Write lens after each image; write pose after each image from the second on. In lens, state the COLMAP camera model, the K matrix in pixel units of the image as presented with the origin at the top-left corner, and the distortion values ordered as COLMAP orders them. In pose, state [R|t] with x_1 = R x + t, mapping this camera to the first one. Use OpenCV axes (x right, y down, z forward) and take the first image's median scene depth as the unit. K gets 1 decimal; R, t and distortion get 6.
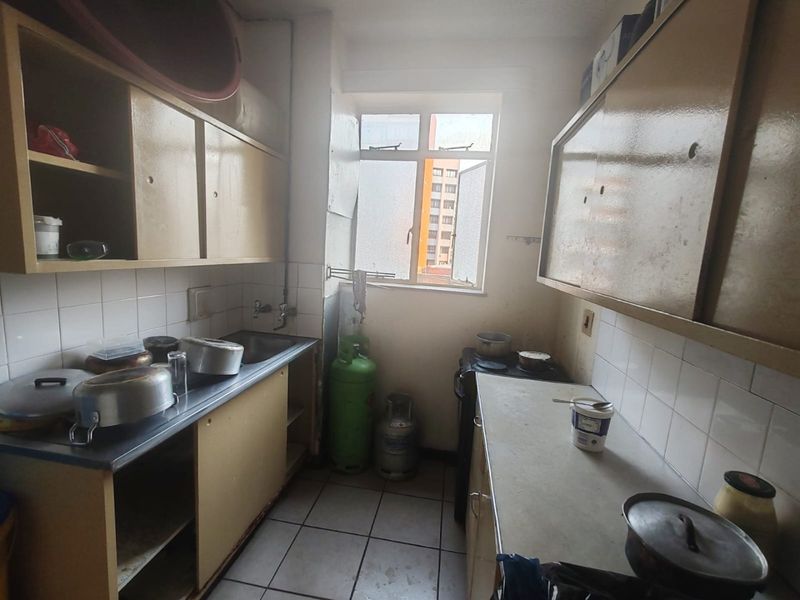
lens RADIAL K [[360.4, 0, 400.3], [0, 360.4, 301.1], [0, 0, 1]] dist [-0.002106, -0.000348]
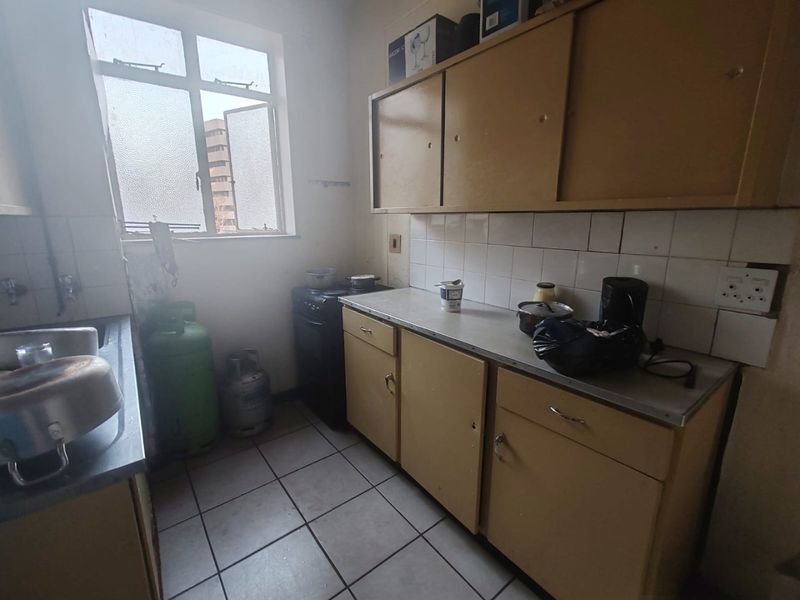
lens RADIAL K [[359.6, 0, 400.1], [0, 359.6, 300.2], [0, 0, 1]] dist [0.004315, 0.000745]
pose [[0.681944, -0.228808, 0.694693, -0.354723], [0.149491, 0.973360, 0.173845, 0.026643], [-0.715964, -0.014702, 0.697982, 0.032903]]
